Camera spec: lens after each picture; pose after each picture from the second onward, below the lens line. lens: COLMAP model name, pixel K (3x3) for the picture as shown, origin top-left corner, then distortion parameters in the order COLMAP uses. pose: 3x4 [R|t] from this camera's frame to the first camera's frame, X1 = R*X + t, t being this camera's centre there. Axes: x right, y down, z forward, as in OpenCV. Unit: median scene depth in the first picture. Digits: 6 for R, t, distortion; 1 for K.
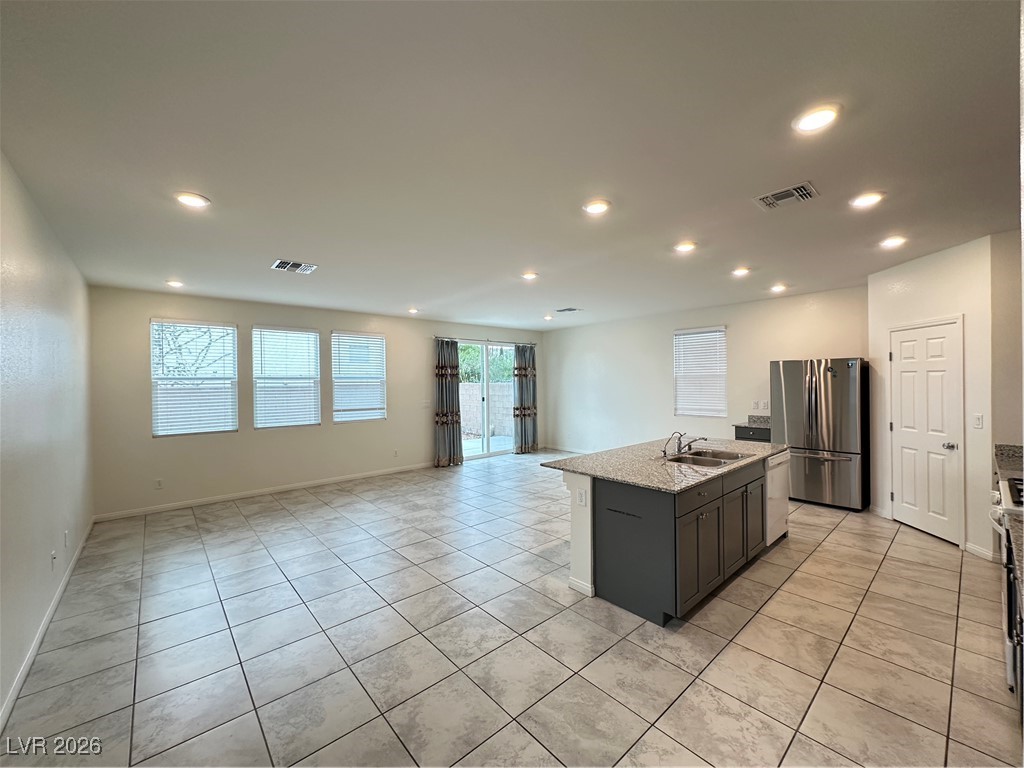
lens RADIAL K [[408.1, 0, 511.9], [0, 408.1, 384.2], [0, 0, 1]] dist [-0.002043, -0.000217]
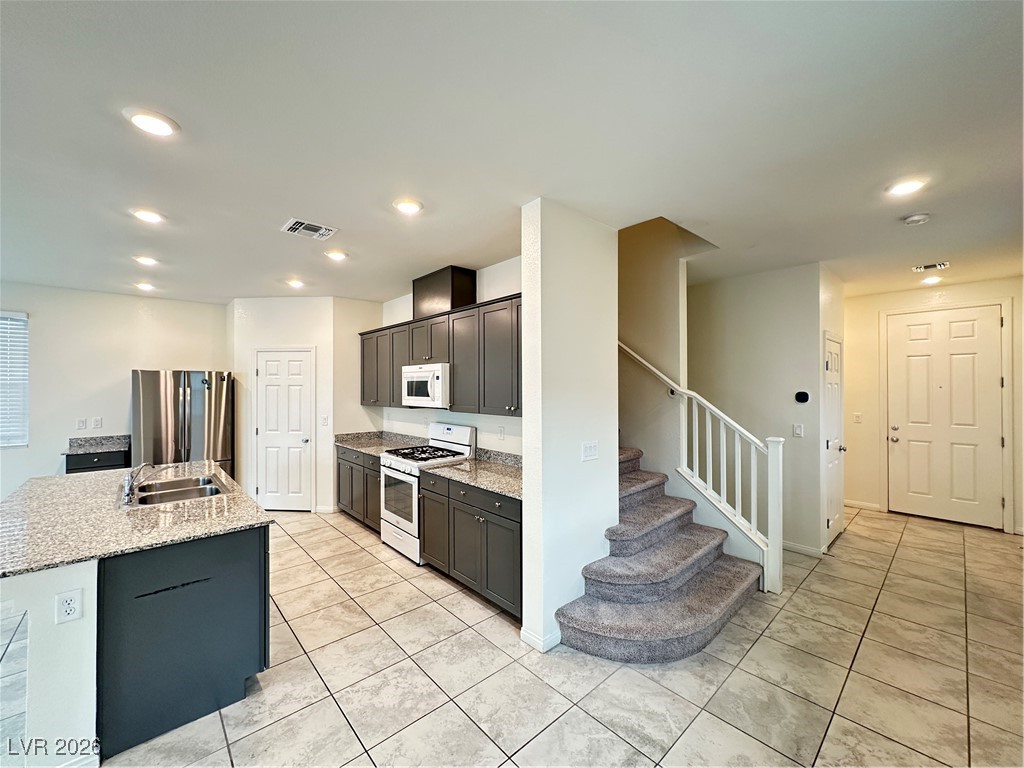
lens RADIAL K [[408.1, 0, 512.1], [0, 408.1, 384.3], [0, 0, 1]] dist [-0.002043, -0.000217]
pose [[-0.019454, 0.018667, 0.999636, -0.319015], [0.007584, 0.999800, -0.018523, -0.006346], [-0.999782, 0.007221, -0.019592, 0.331352]]
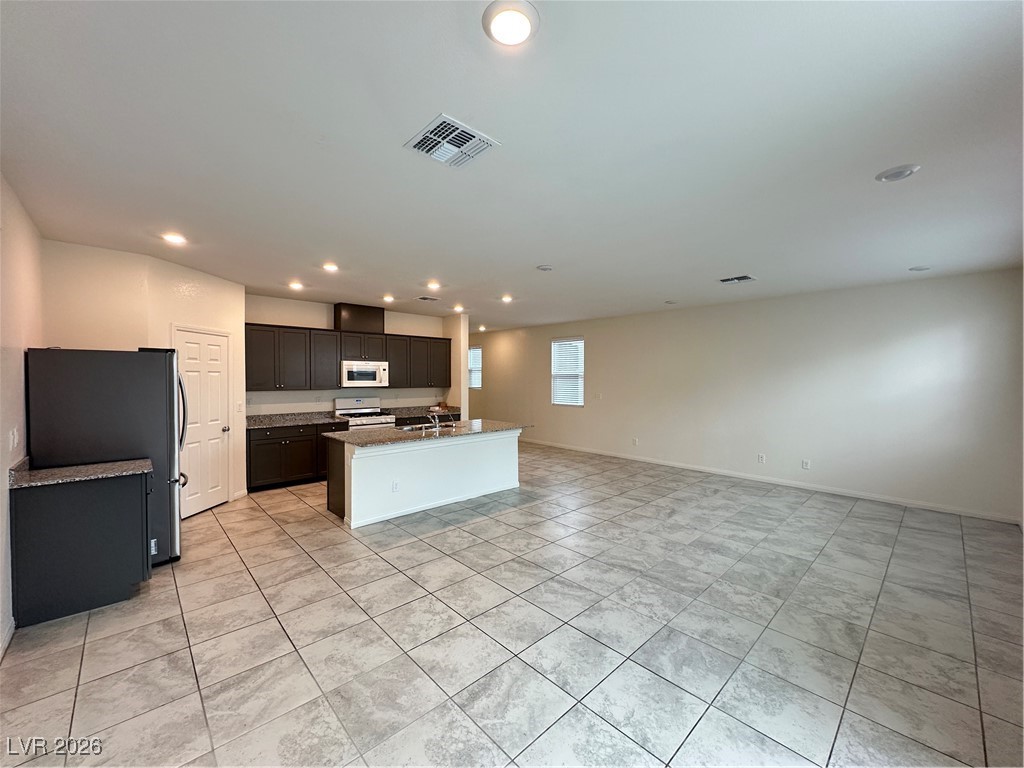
lens RADIAL K [[408.1, 0, 512.2], [0, 408.1, 380.0], [0, 0, 1]] dist [-0.002043, -0.000217]
pose [[-0.999294, 0.010681, -0.036017, 0.193004], [0.010185, 0.999851, 0.013918, -0.016521], [0.036160, 0.013542, -0.999254, 2.367947]]
